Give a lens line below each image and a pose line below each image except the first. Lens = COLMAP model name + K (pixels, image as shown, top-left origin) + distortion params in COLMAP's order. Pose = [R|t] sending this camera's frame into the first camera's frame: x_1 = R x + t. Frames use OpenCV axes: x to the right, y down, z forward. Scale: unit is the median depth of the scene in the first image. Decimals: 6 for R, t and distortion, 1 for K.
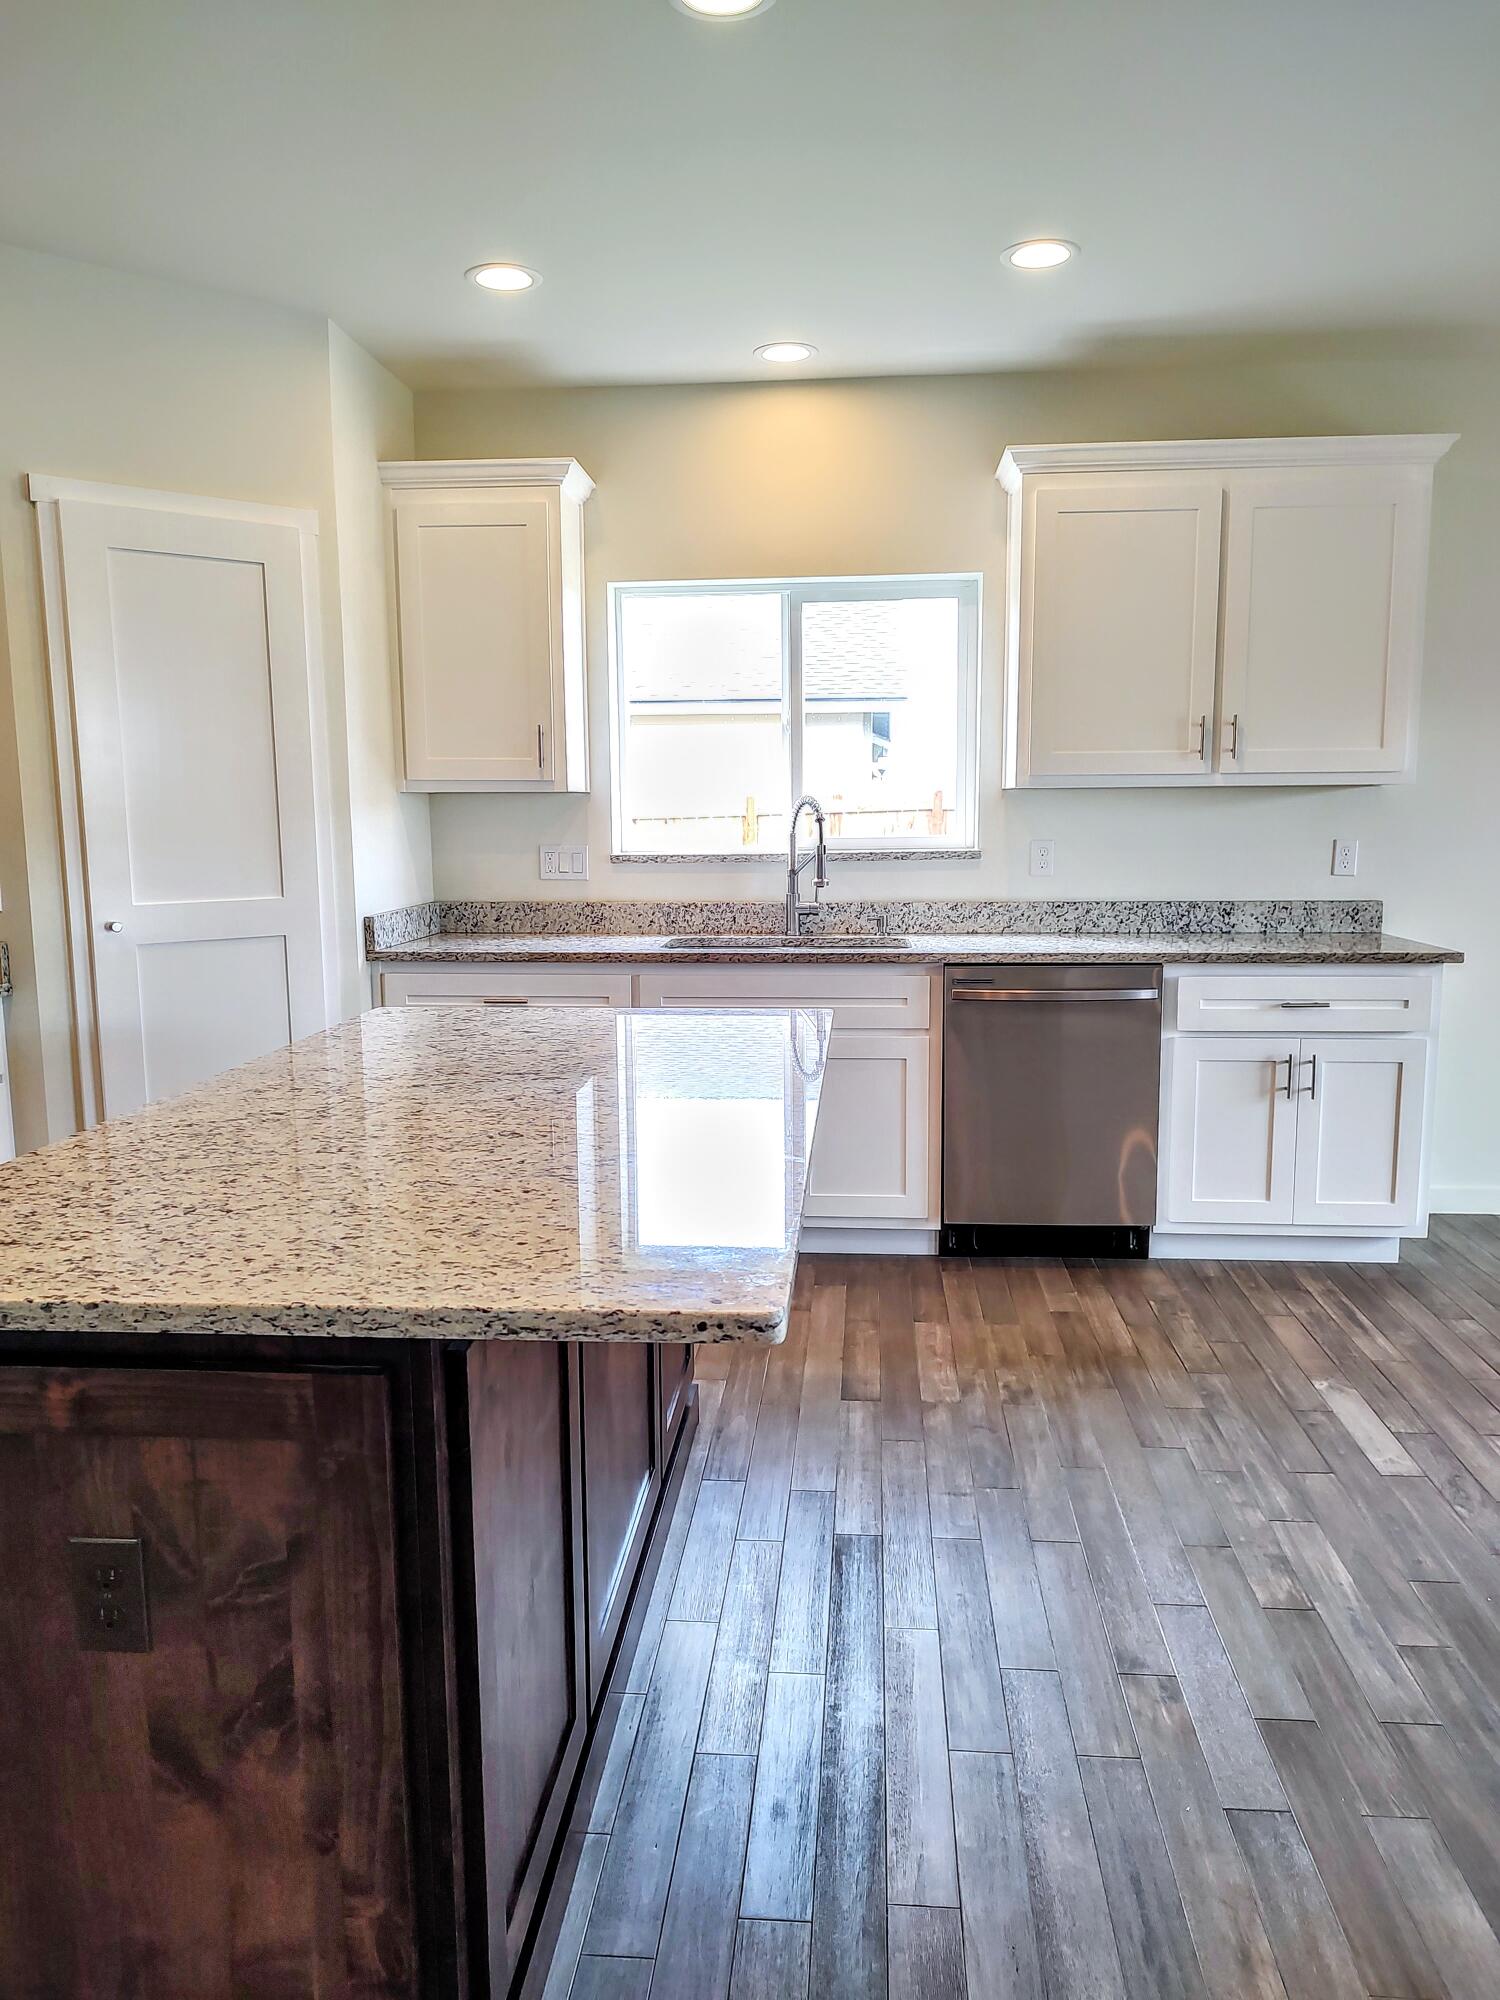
lens RADIAL K [[1425.4, 0, 748.3], [0, 1425.4, 1008.3], [0, 0, 1]] dist [0.007205, -0.003803]
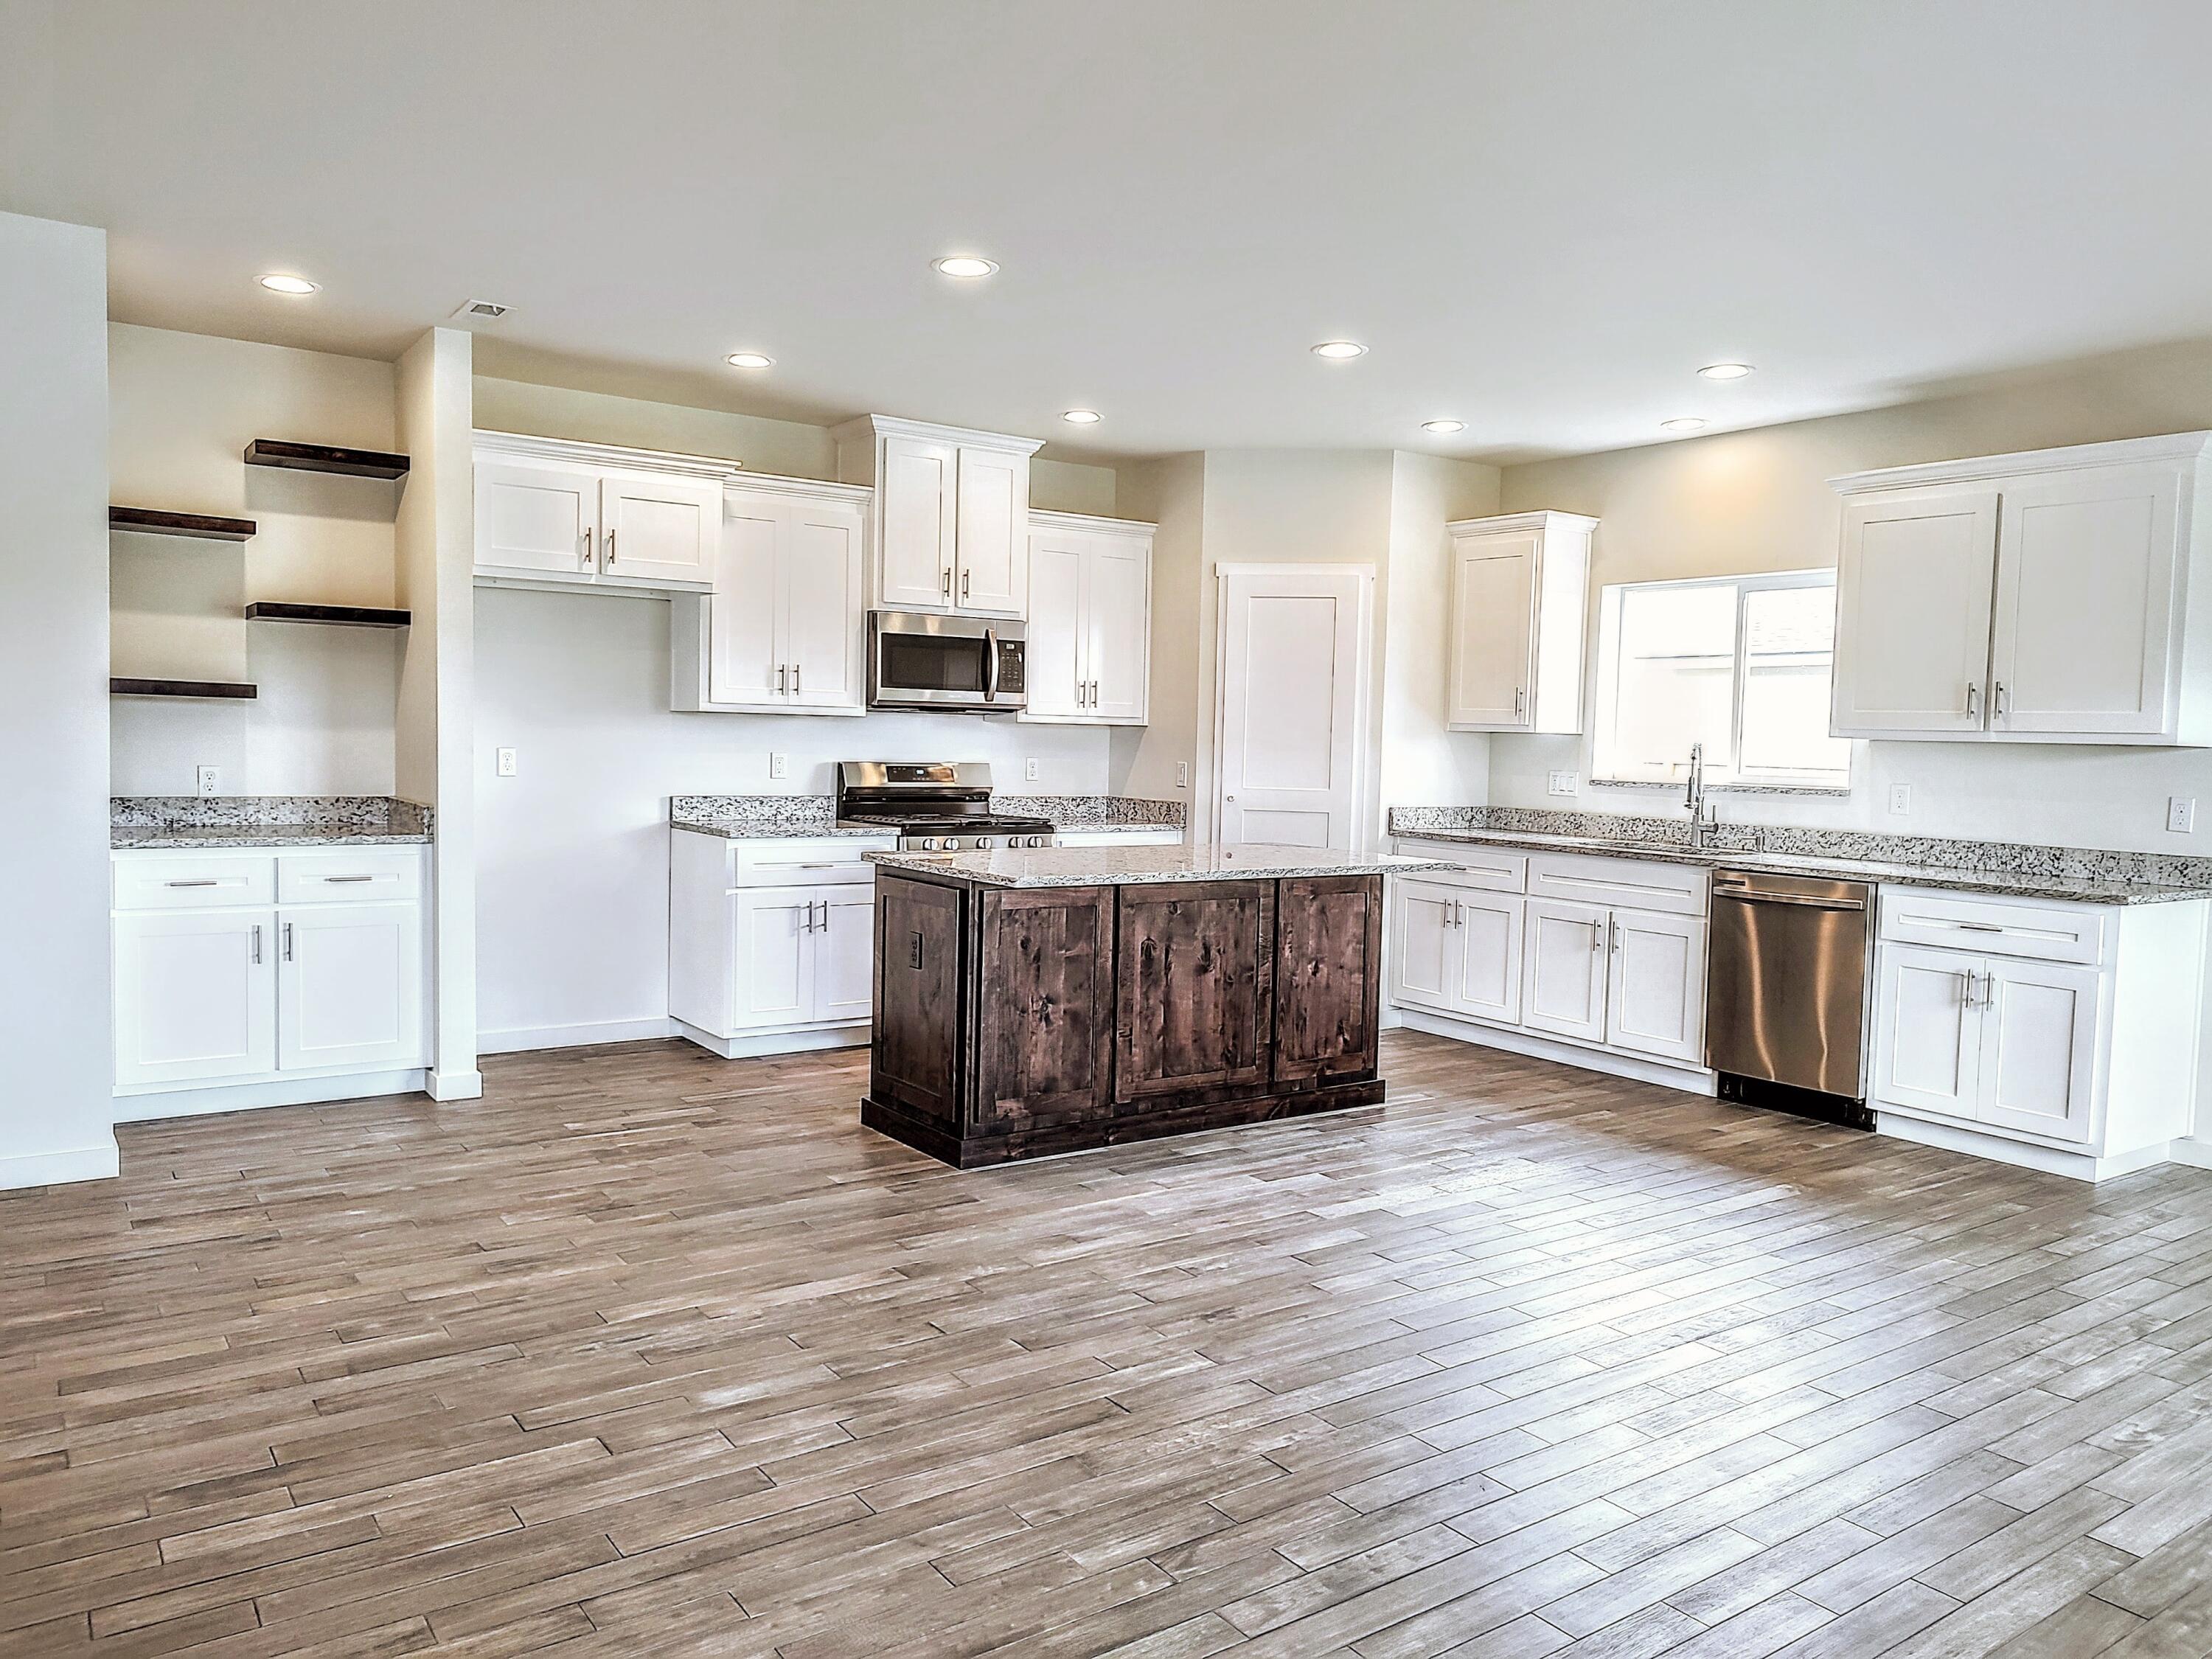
lens RADIAL K [[1563.0, 0, 1105.9], [0, 1563.0, 827.2], [0, 0, 1]] dist [-0.004203, -0.000306]
pose [[0.640786, 0.071181, -0.764412, 0.798431], [-0.139061, 0.989984, -0.024385, 0.041376], [0.755020, 0.121926, 0.644267, -0.332878]]
